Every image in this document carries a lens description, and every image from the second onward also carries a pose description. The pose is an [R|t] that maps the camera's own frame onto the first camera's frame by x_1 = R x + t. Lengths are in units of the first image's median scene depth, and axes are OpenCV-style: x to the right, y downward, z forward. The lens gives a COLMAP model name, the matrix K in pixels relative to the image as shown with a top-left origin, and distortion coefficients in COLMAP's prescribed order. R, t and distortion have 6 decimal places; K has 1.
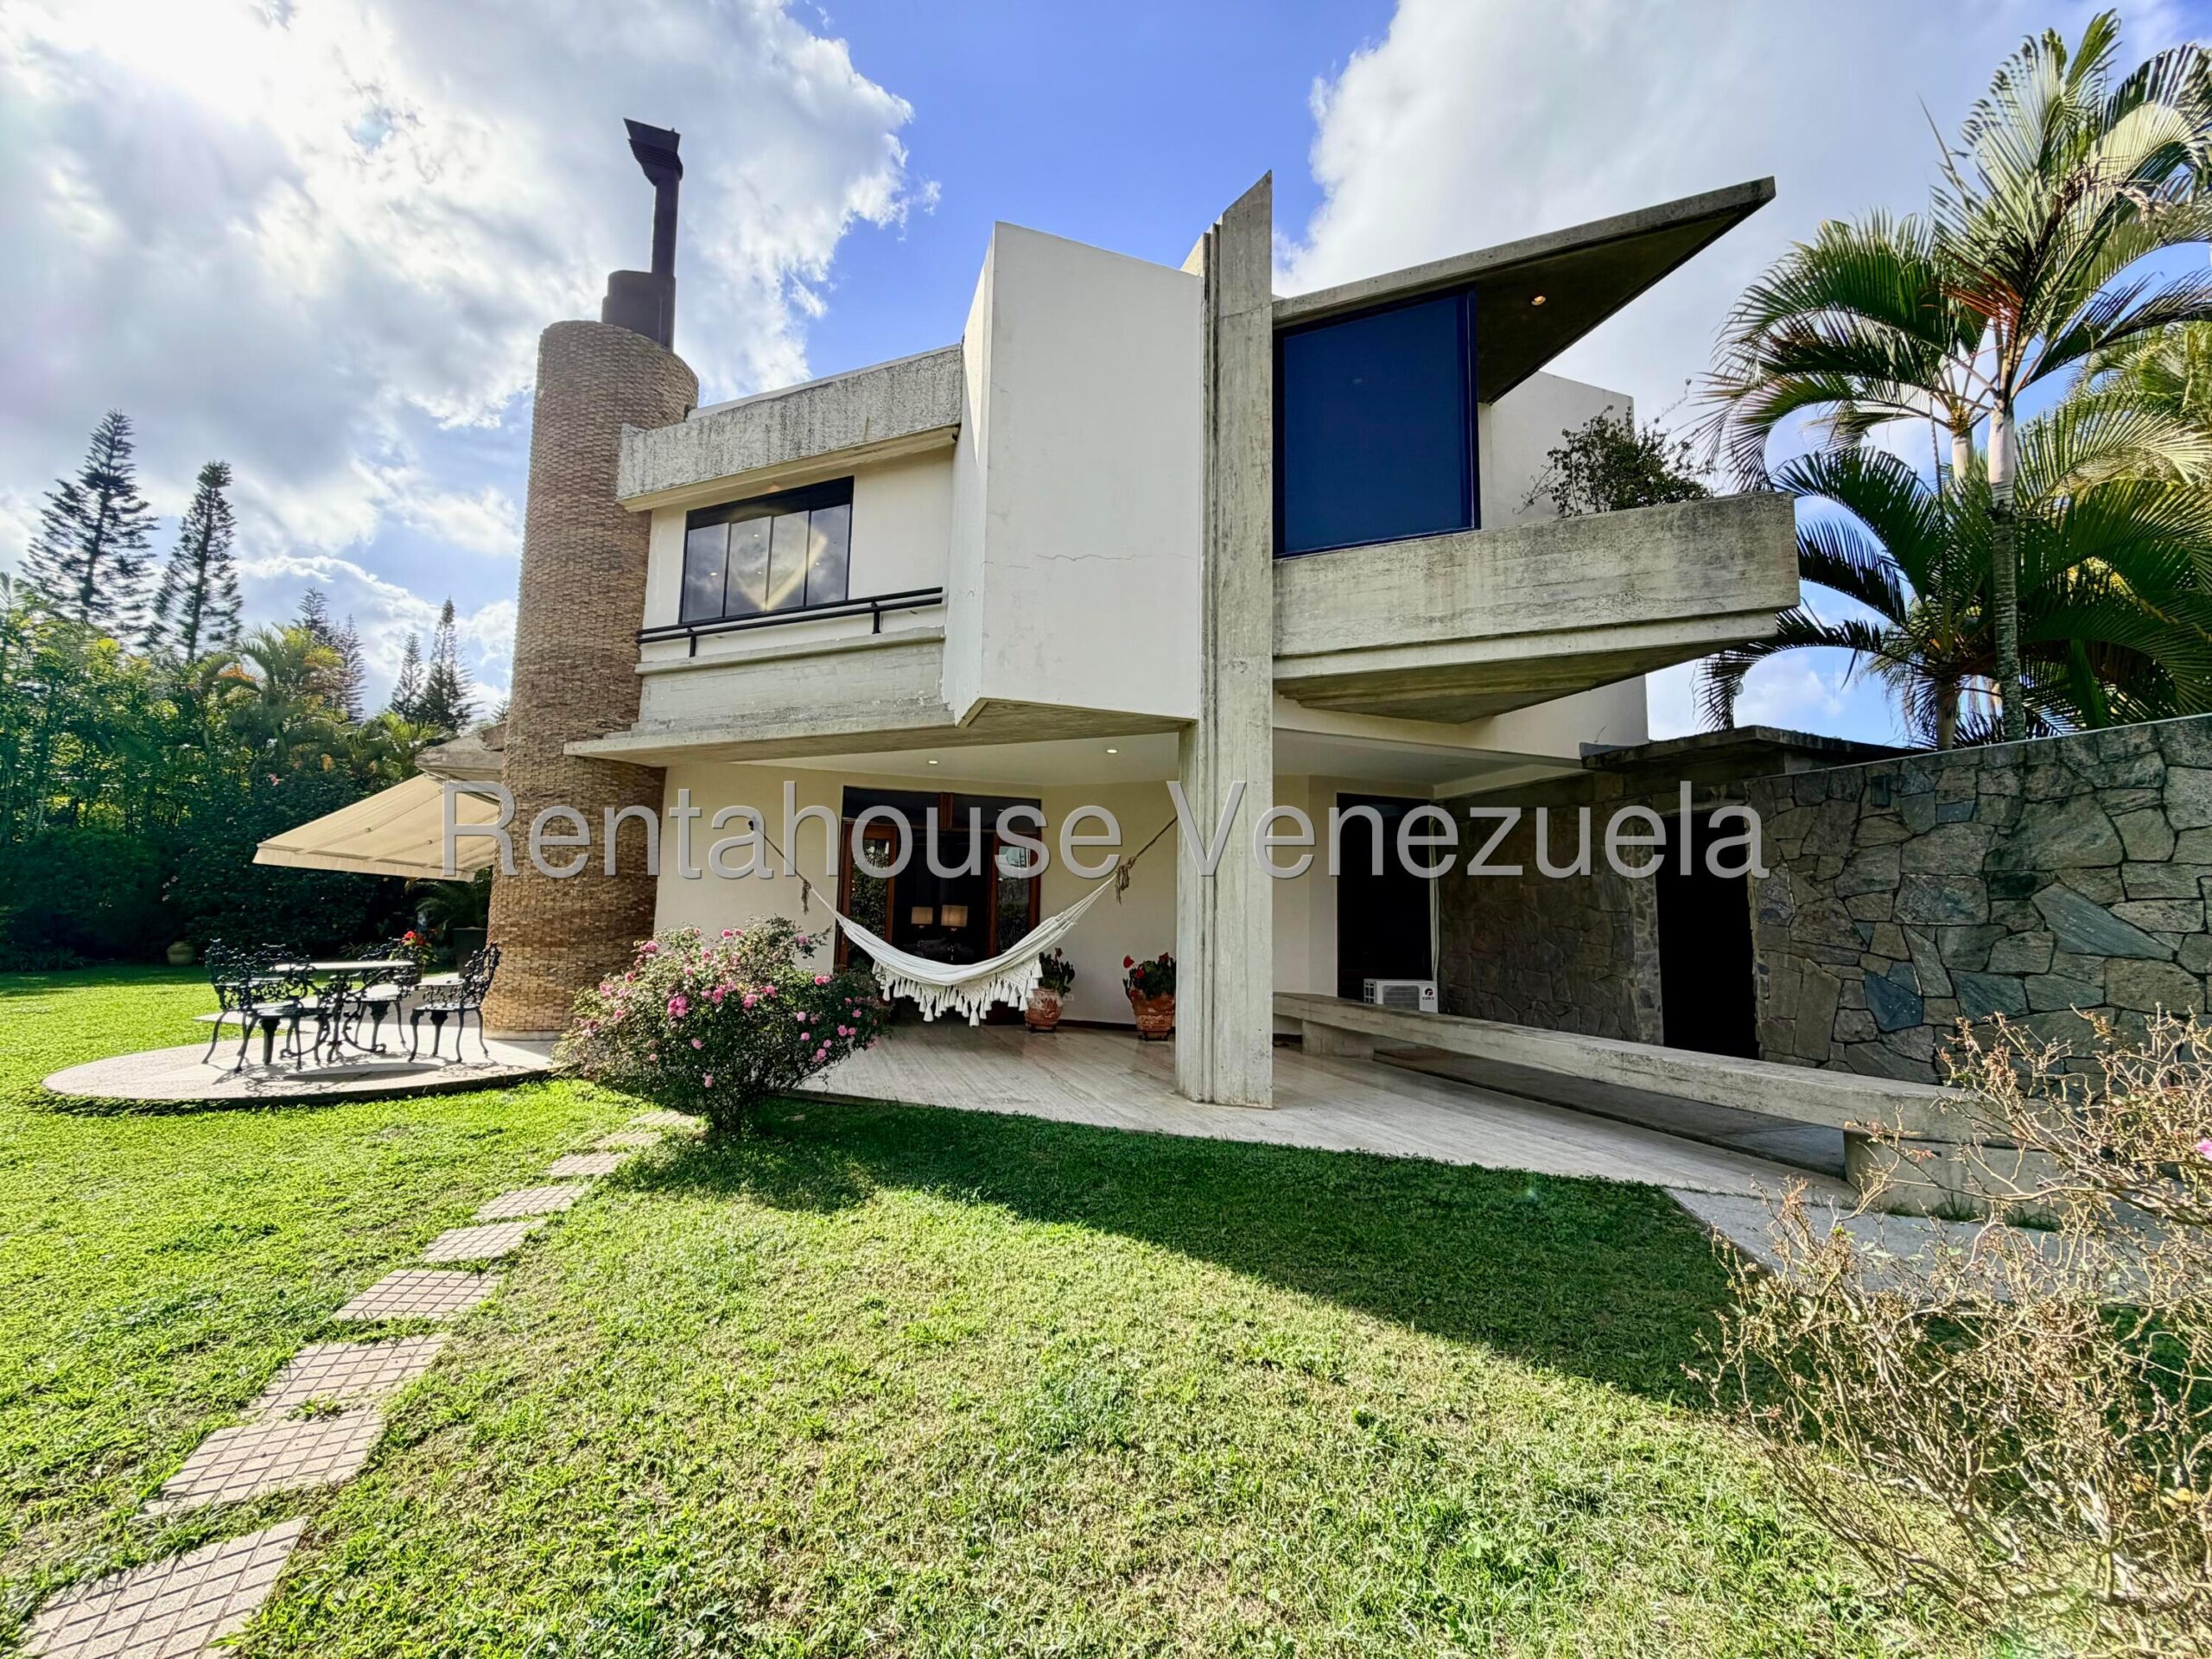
lens RADIAL K [[881.4, 0, 1105.7], [0, 881.4, 827.2], [0, 0, 1]] dist [-0.000007, 0.000535]
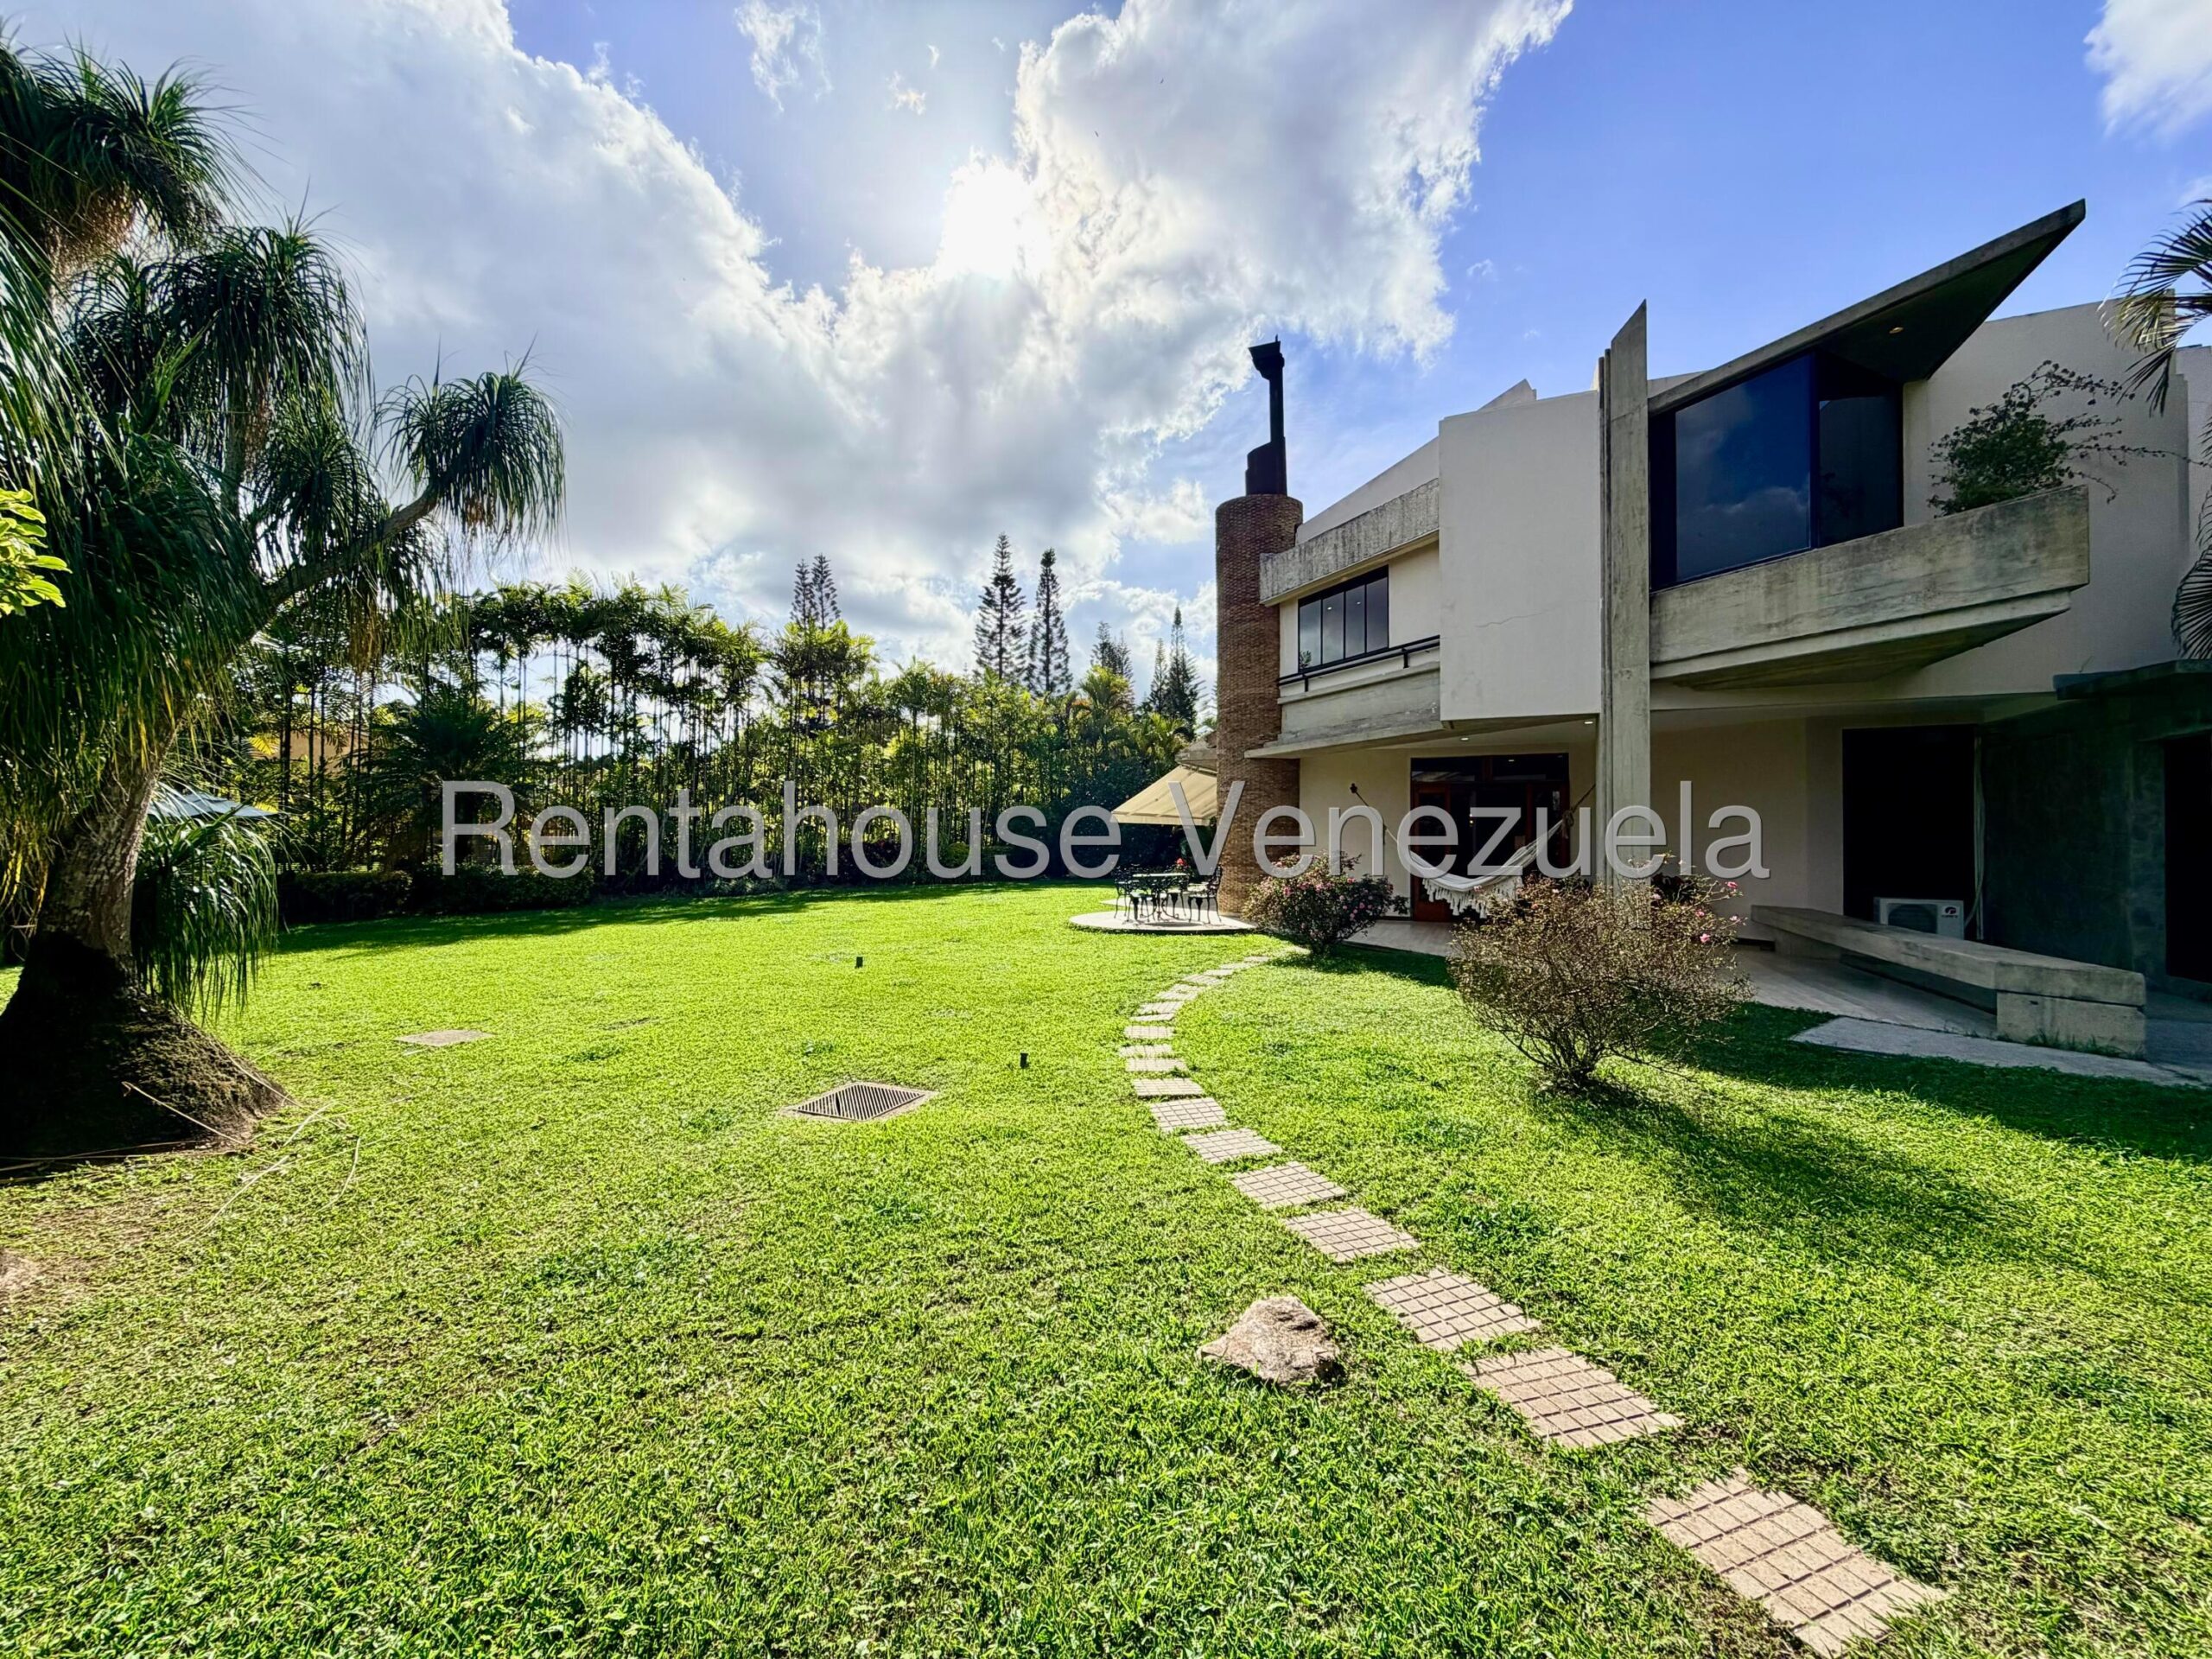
lens RADIAL K [[881.4, 0, 1105.7], [0, 881.4, 827.2], [0, 0, 1]] dist [-0.000007, 0.000535]
pose [[0.738060, -0.028777, -0.674121, 0.355481], [0.083392, 0.995321, 0.048814, -0.053667], [0.669562, -0.092244, 0.737006, -0.485083]]
